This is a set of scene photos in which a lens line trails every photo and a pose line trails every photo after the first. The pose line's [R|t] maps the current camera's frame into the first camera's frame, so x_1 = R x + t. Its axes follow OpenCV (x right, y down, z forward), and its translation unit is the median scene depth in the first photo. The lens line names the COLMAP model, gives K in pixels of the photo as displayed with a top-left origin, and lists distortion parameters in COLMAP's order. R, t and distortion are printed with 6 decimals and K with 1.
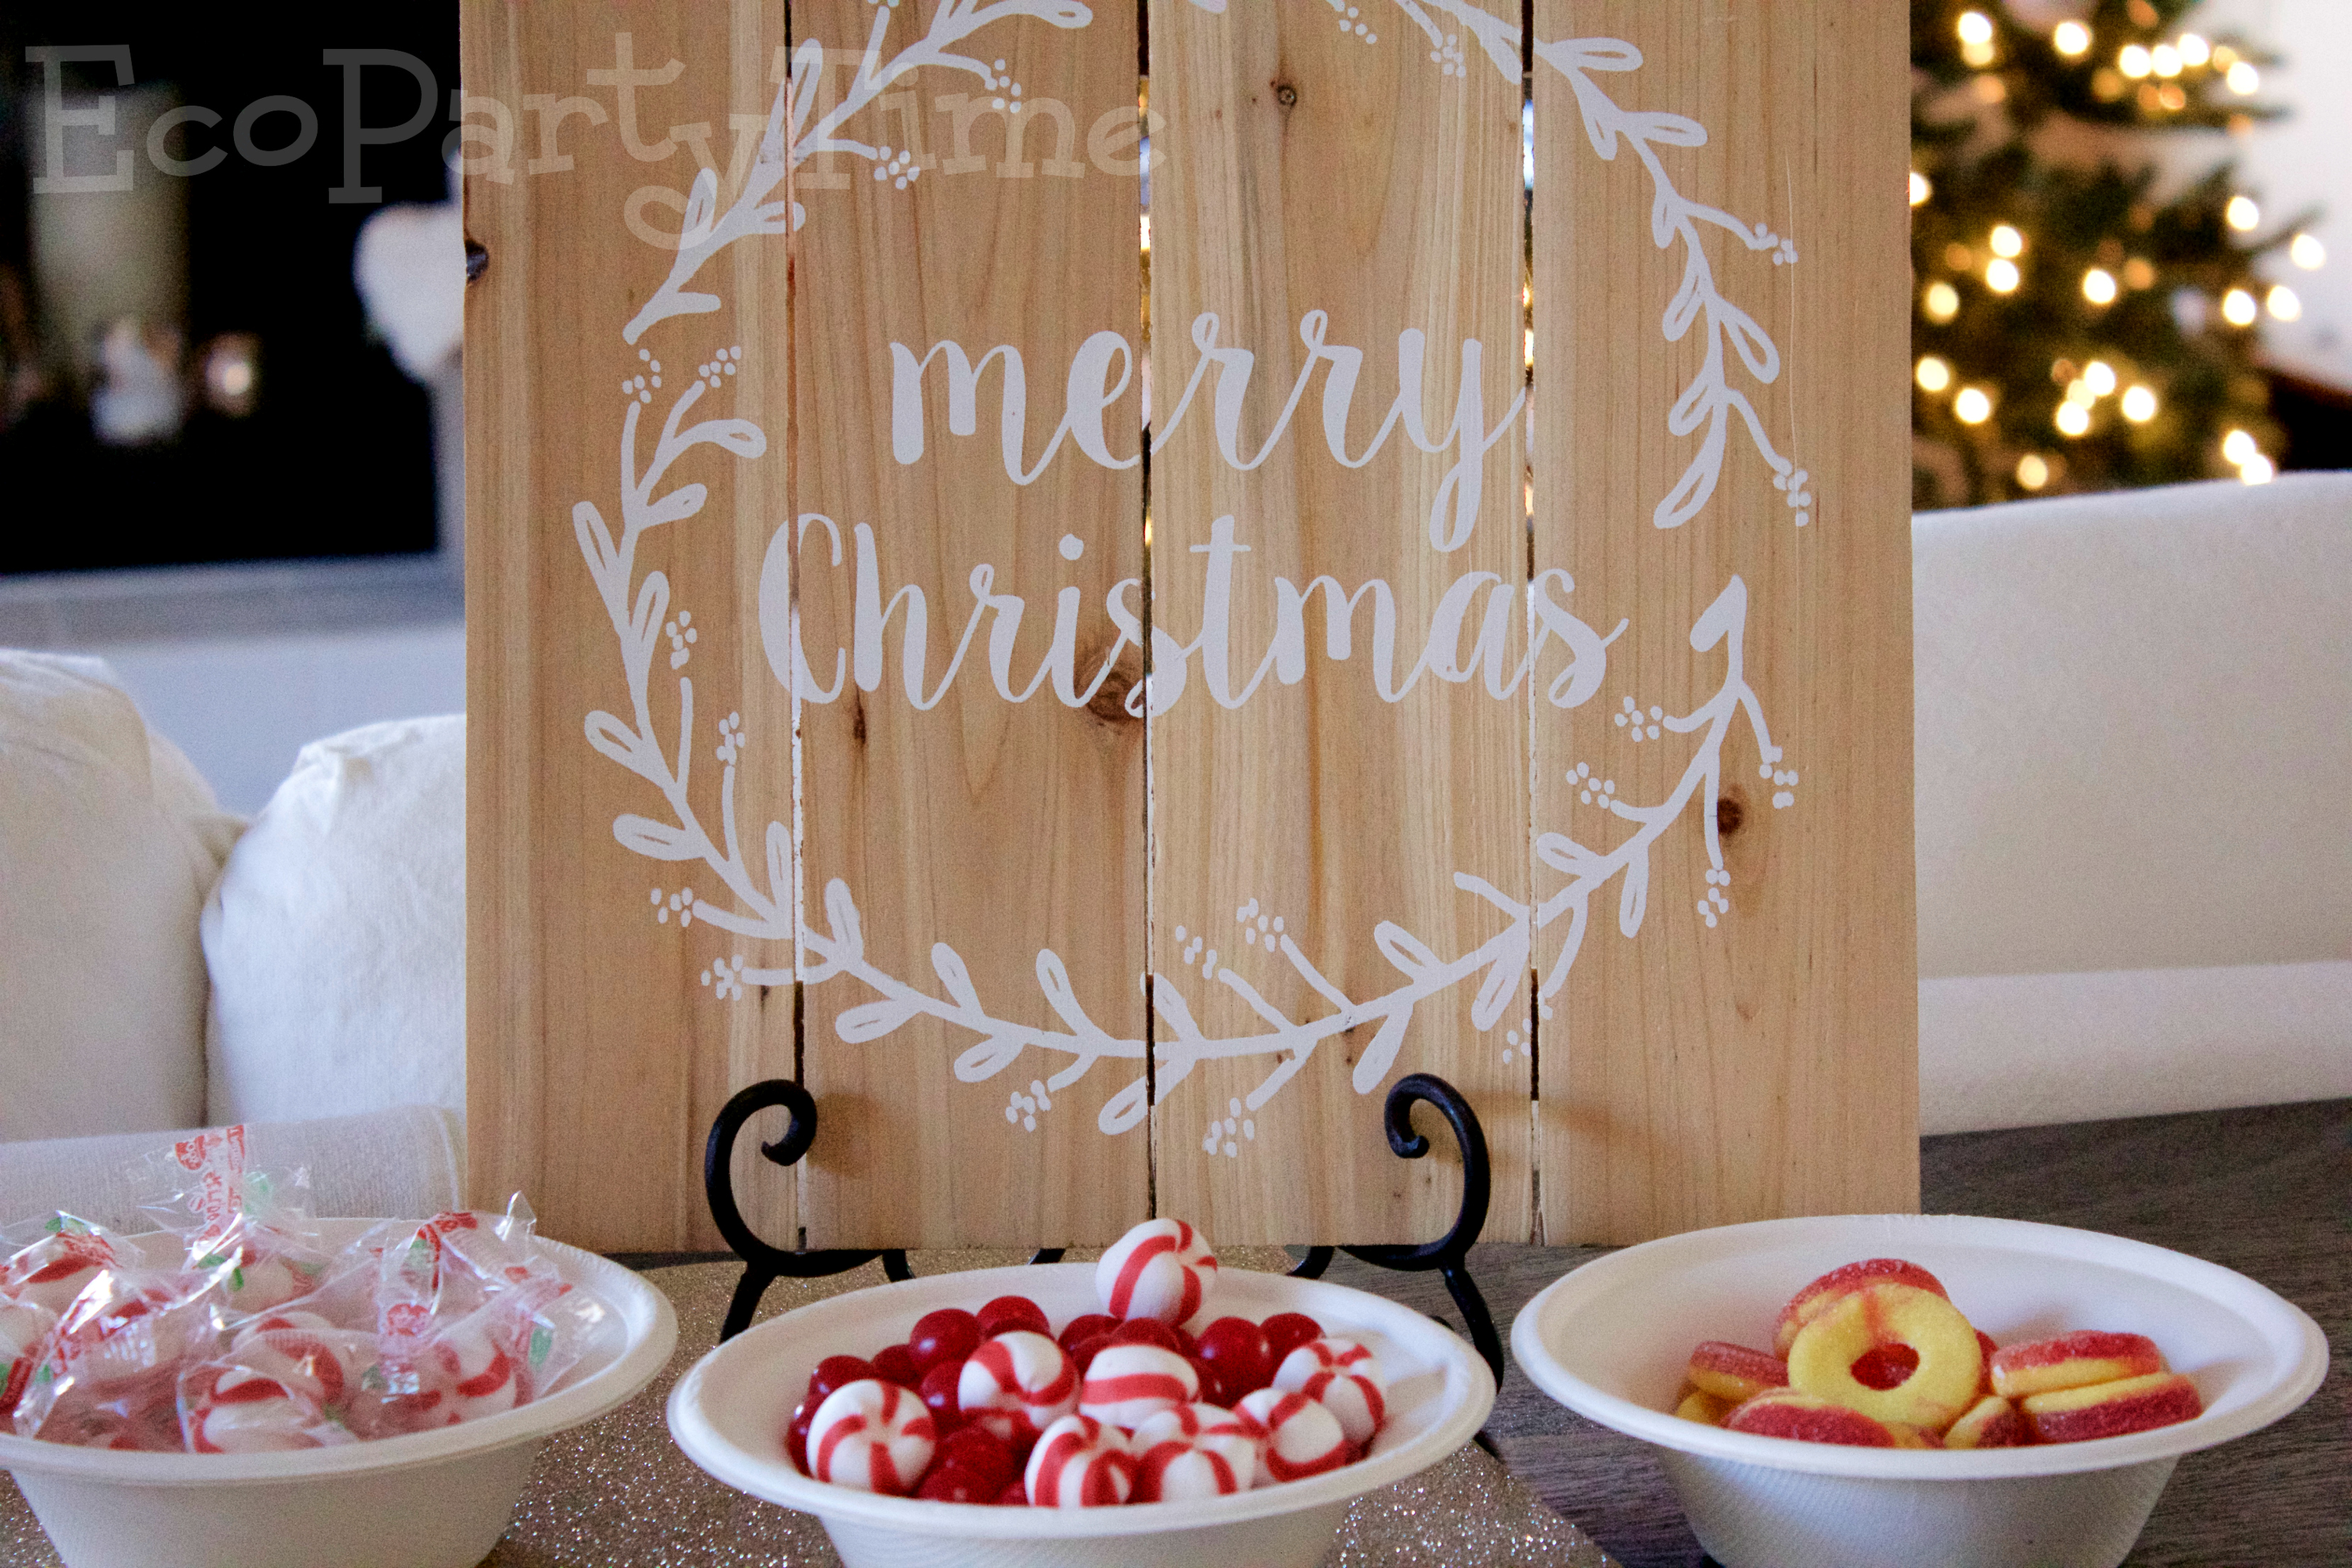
lens RADIAL K [[6012.1, 0, 1178.2], [0, 6012.1, 791.2], [0, 0, 1]] dist [0.102807, 0.000000]
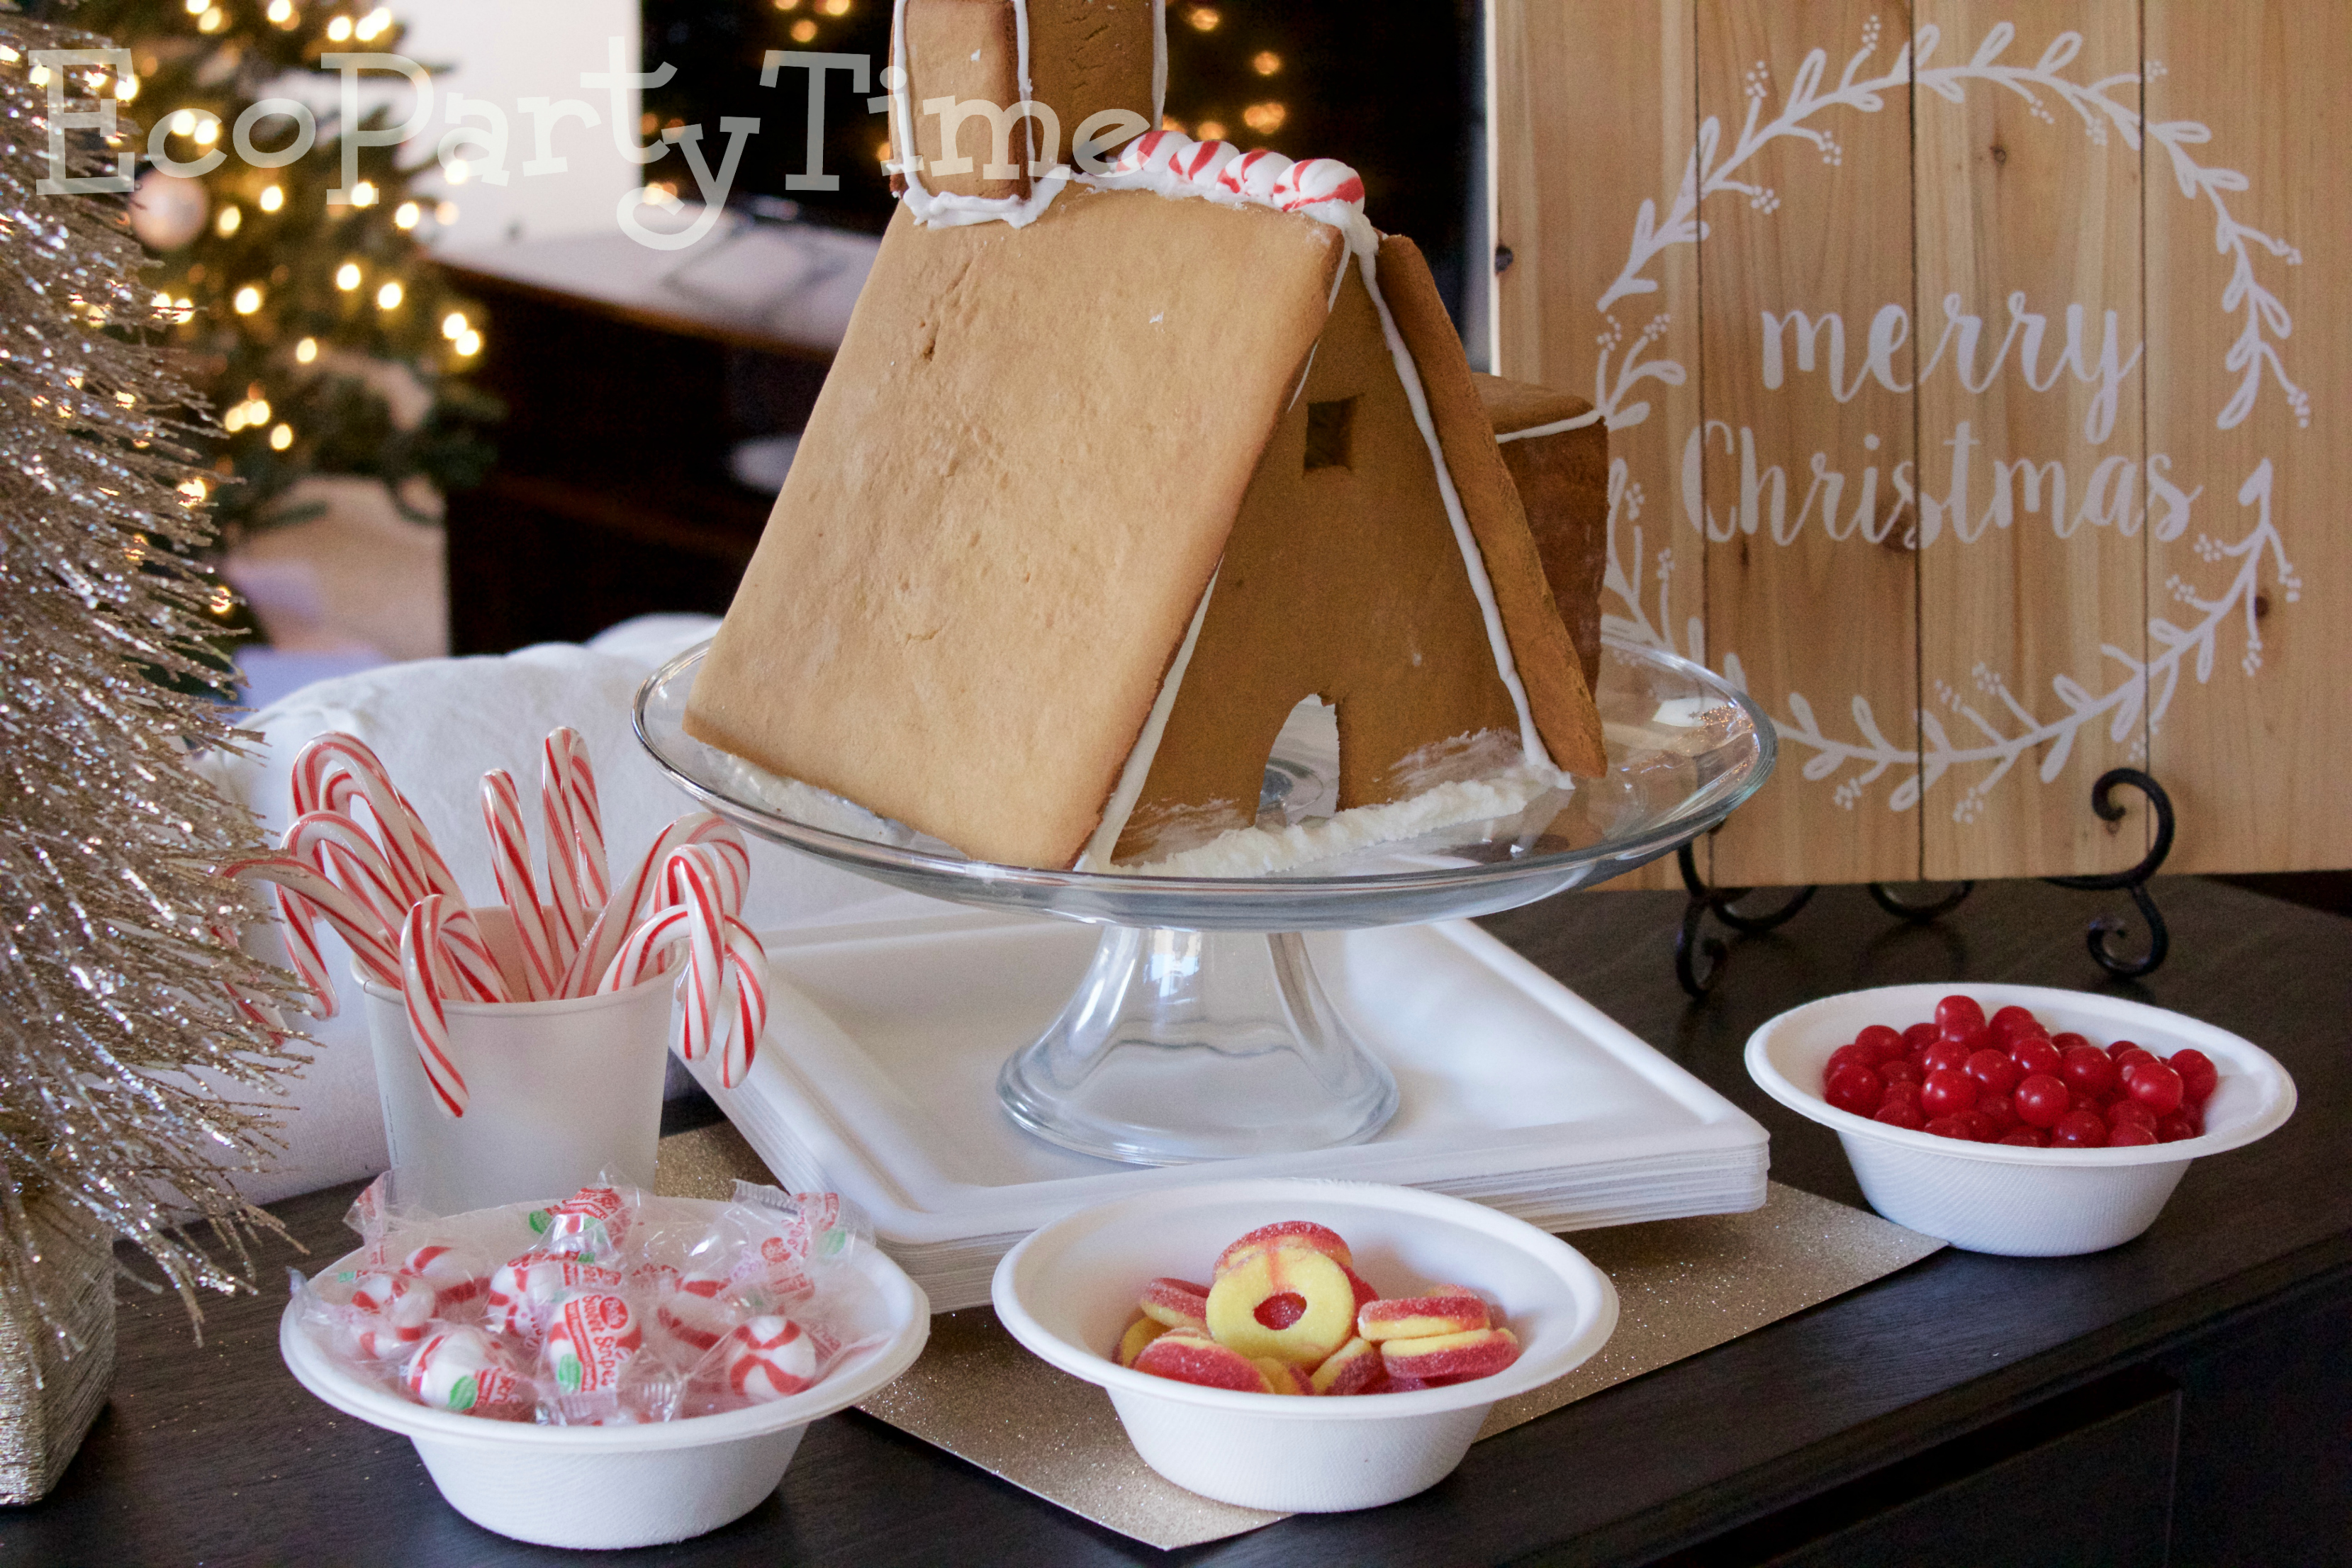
lens RADIAL K [[4584.5, 0, 1175.0], [0, 4584.5, 787.1], [0, 0, 1]] dist [0.111425, 0.000000]
pose [[0.979941, -0.007269, -0.199157, 0.044935], [0.016069, 0.998963, 0.042603, -0.004392], [0.198640, -0.044948, 0.979041, -0.237388]]
